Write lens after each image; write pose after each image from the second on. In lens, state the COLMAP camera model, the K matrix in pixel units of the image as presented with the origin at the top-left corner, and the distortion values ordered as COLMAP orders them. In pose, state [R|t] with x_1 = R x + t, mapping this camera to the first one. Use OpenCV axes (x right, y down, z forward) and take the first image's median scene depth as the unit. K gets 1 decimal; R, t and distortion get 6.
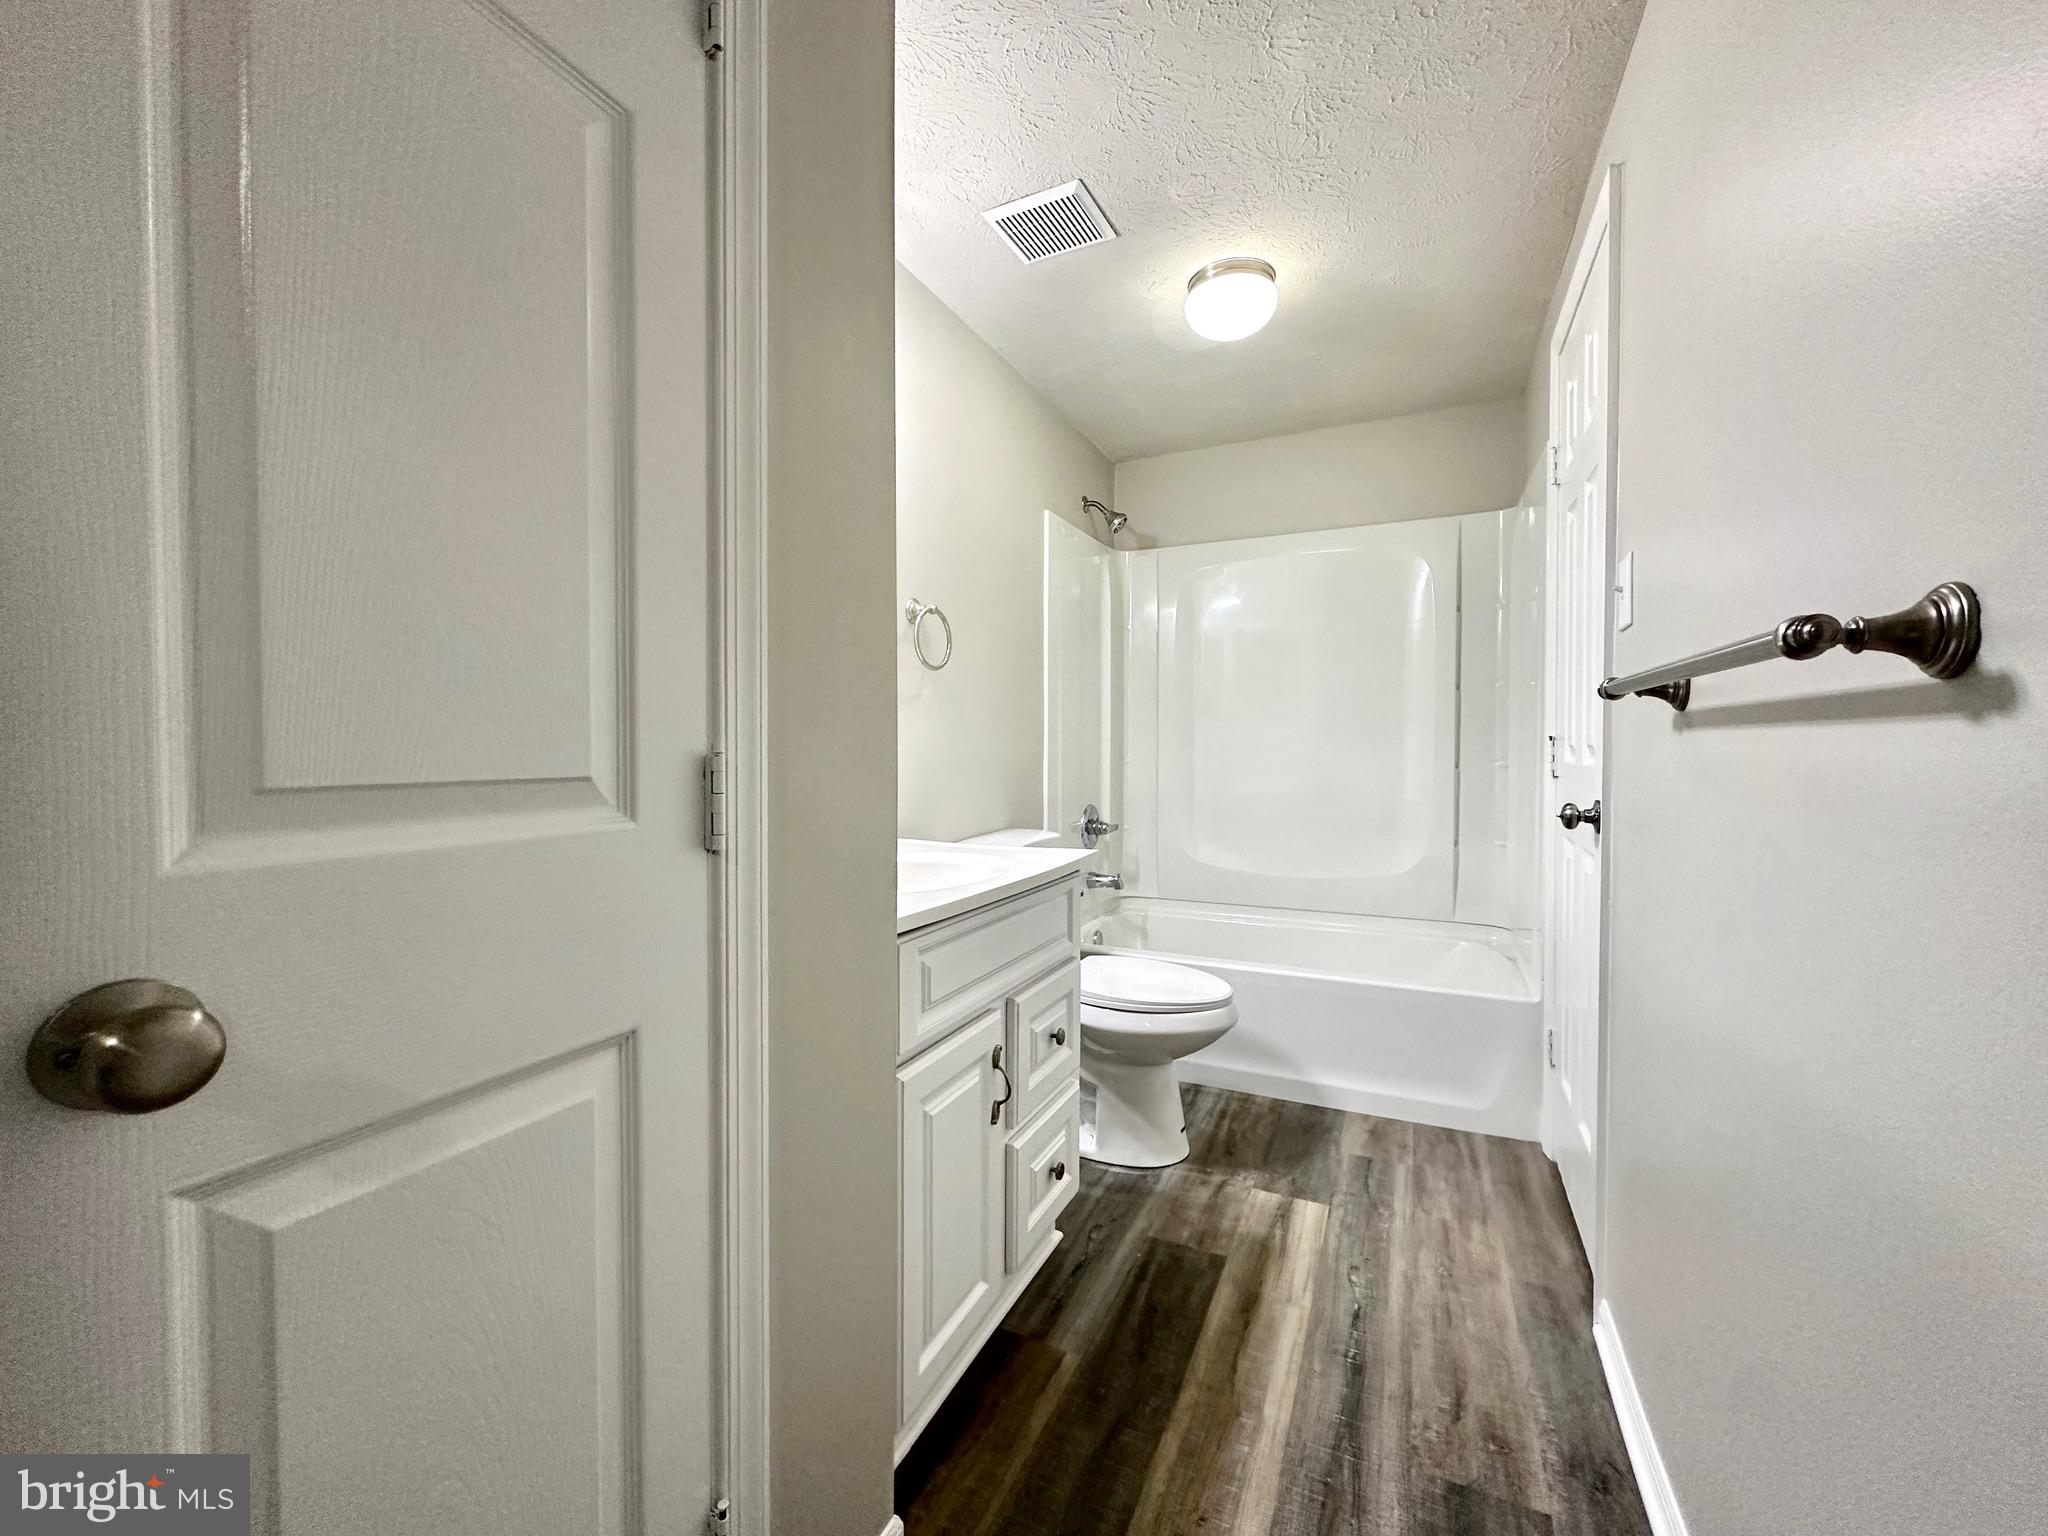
lens RADIAL K [[816.8, 0, 1024.4], [0, 816.8, 759.3], [0, 0, 1]] dist [-0.003240, 0.001482]
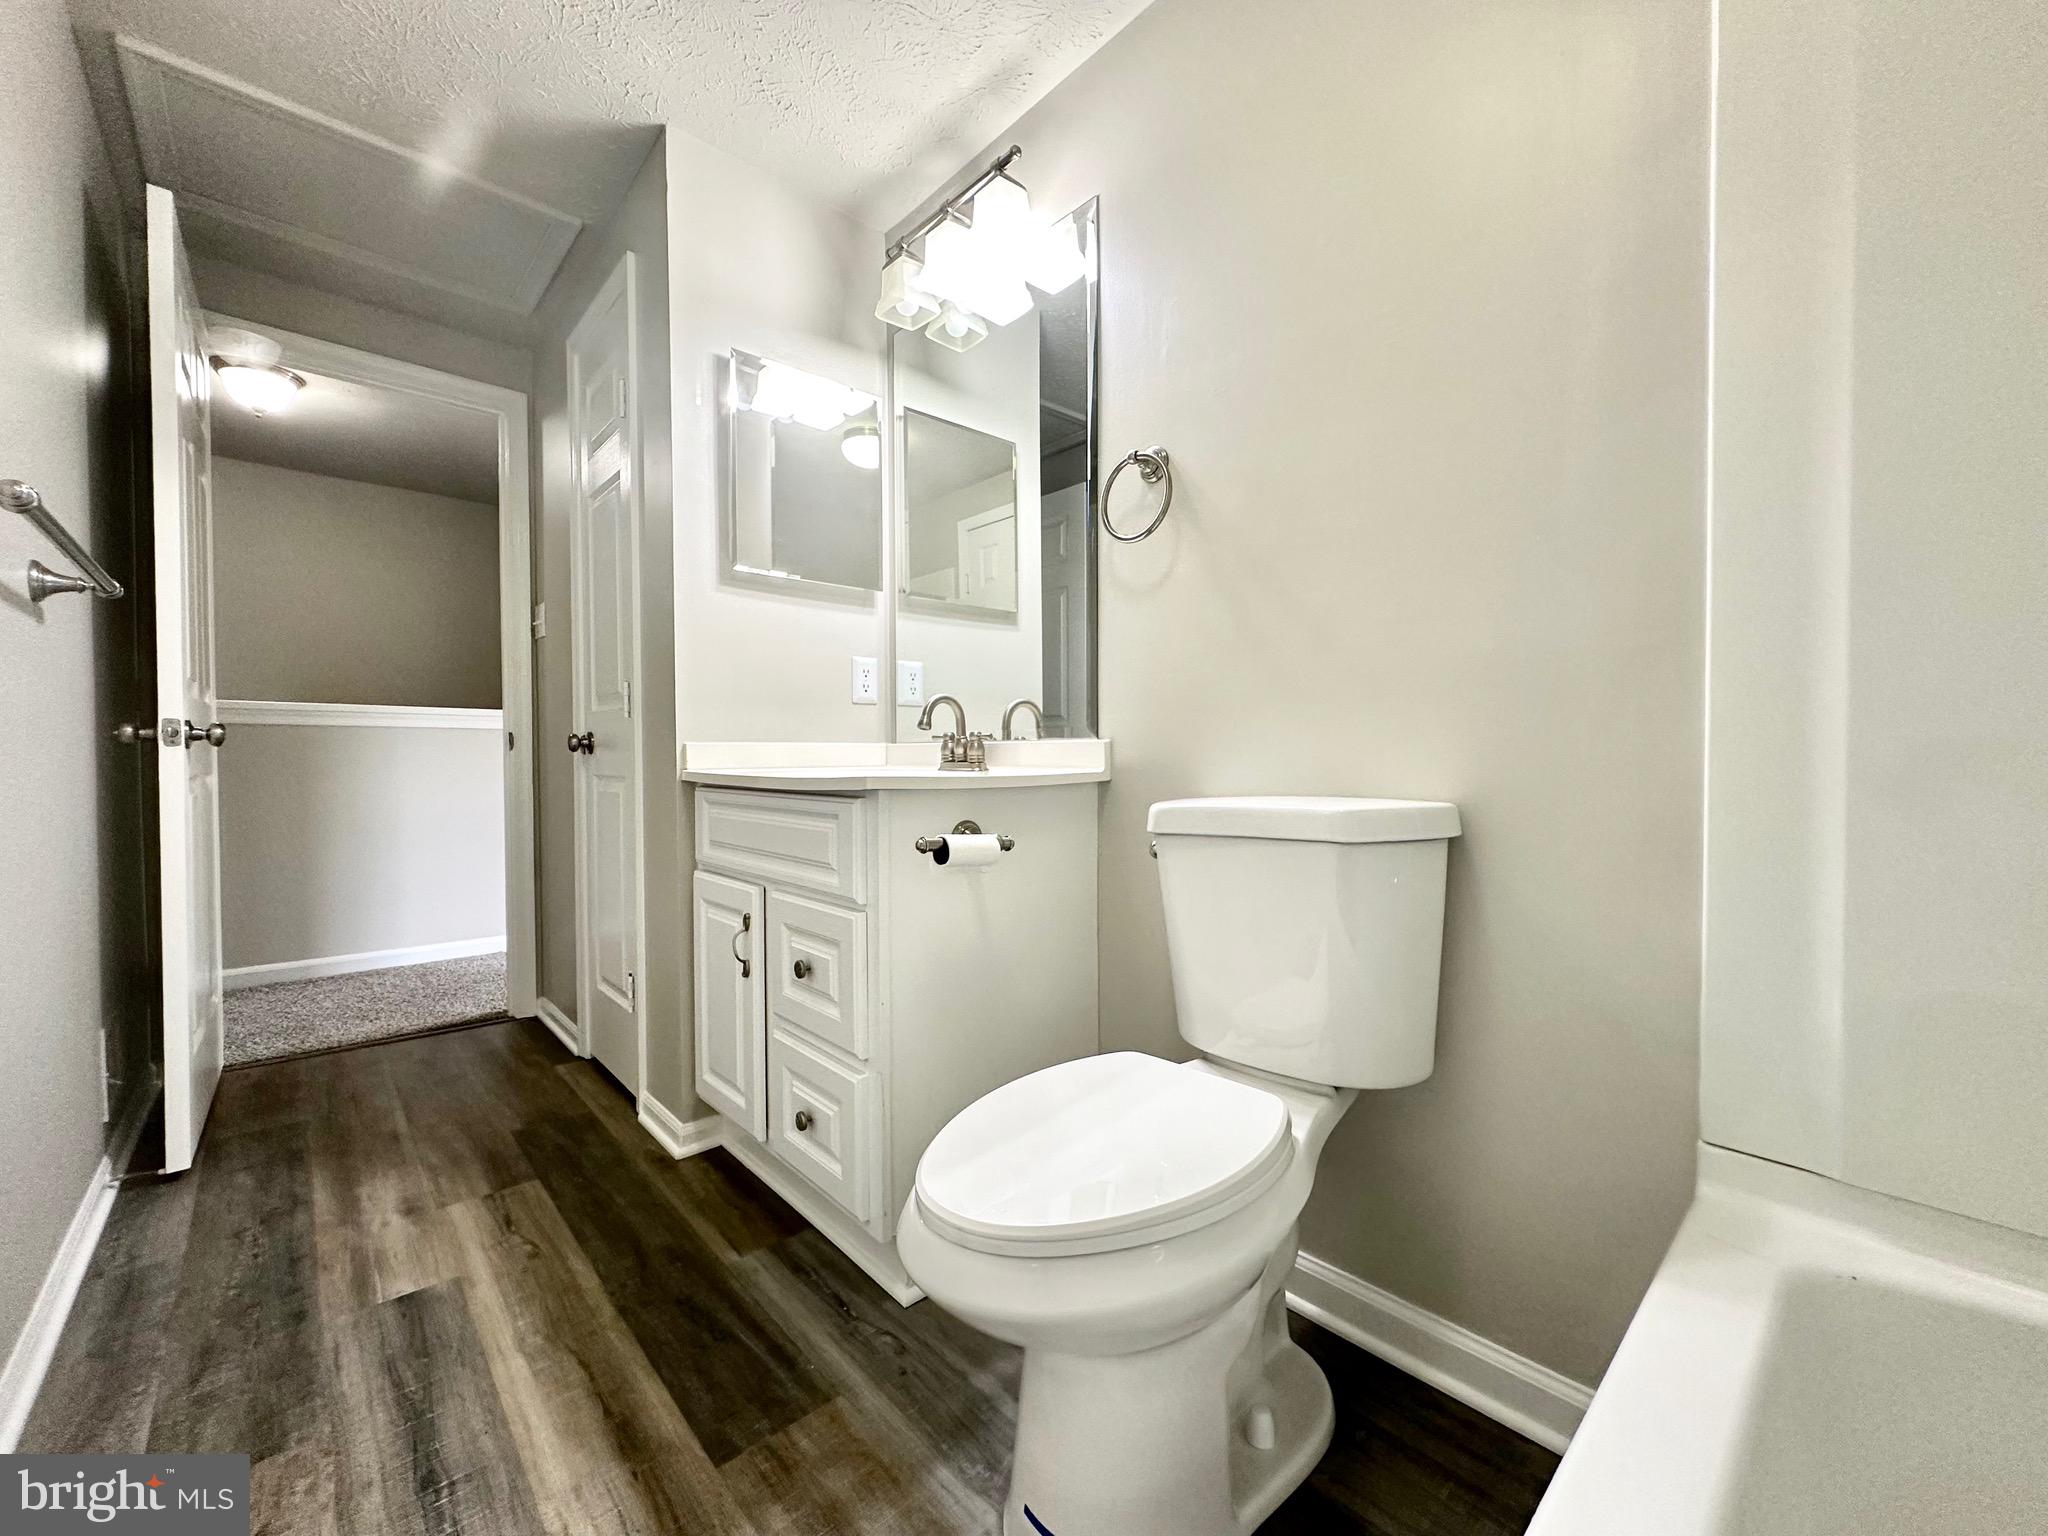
lens RADIAL K [[816.8, 0, 1025.5], [0, 816.8, 765.1], [0, 0, 1]] dist [-0.003240, 0.001482]
pose [[-0.375641, 0.020431, -0.926540, 0.813340], [-0.011614, 0.999575, 0.026750, 0.093269], [0.926693, 0.020809, -0.375243, 1.644172]]
